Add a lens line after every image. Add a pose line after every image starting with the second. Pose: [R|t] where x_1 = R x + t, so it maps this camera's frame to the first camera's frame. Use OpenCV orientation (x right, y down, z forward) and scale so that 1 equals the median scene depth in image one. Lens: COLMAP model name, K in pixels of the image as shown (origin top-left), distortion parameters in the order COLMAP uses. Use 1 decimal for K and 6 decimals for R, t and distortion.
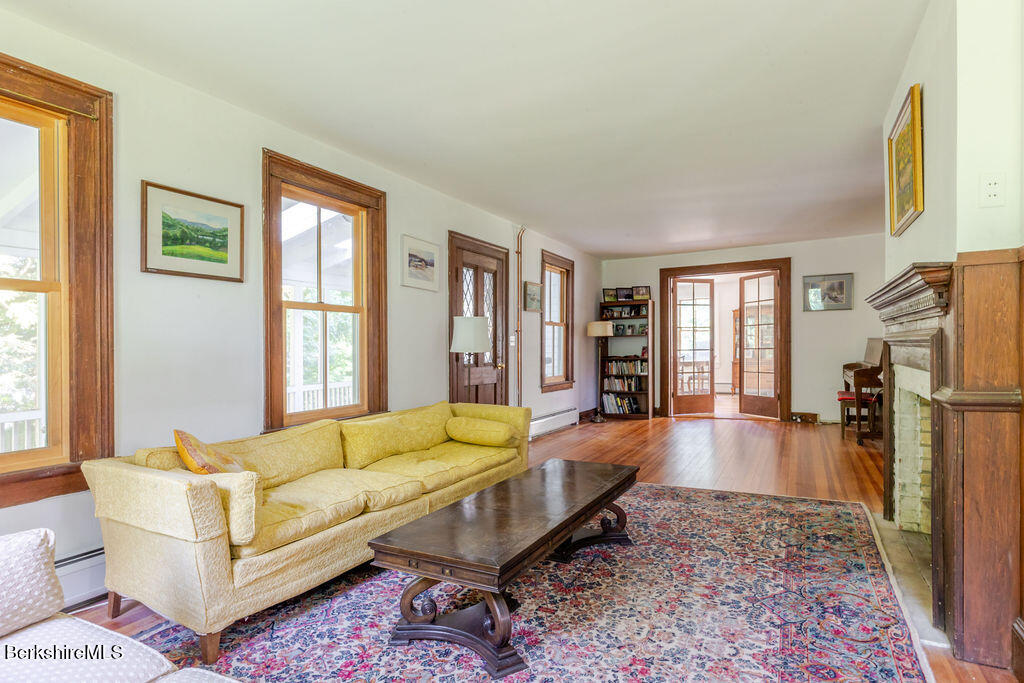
lens RADIAL K [[541.4, 0, 506.9], [0, 541.4, 368.6], [0, 0, 1]] dist [-0.003878, 0.000237]
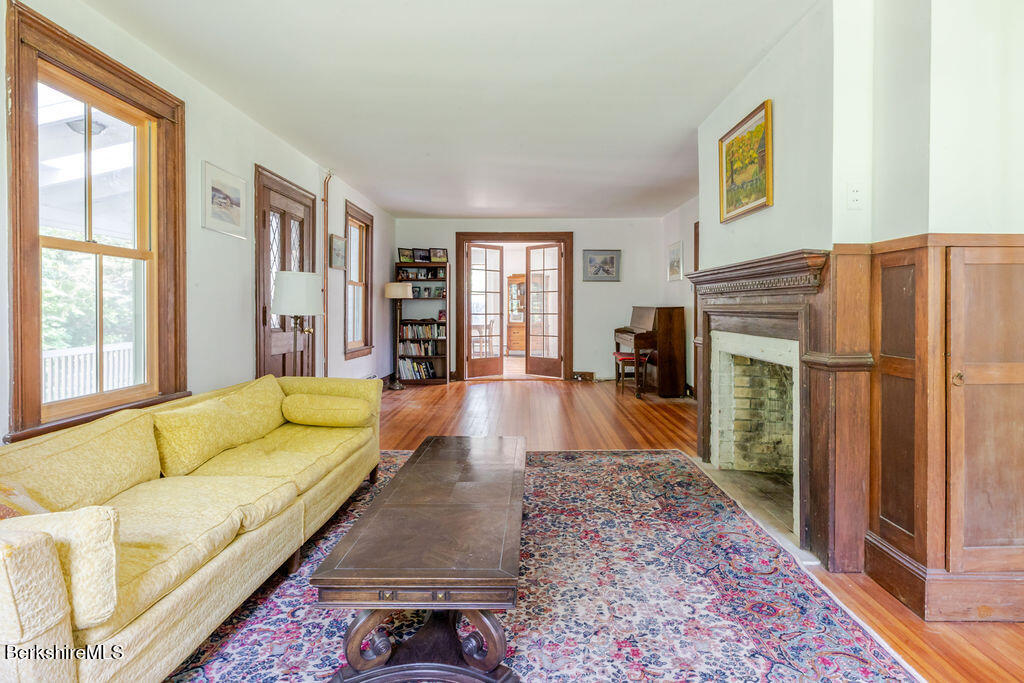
lens RADIAL K [[548.4, 0, 512.9], [0, 548.4, 330.3], [0, 0, 1]] dist [-0.003265, 0.000500]
pose [[0.881194, -0.000025, 0.472755, -0.110377], [0.000018, 1.000000, 0.000020, -0.004380], [-0.472755, -0.000009, 0.881194, 0.066362]]
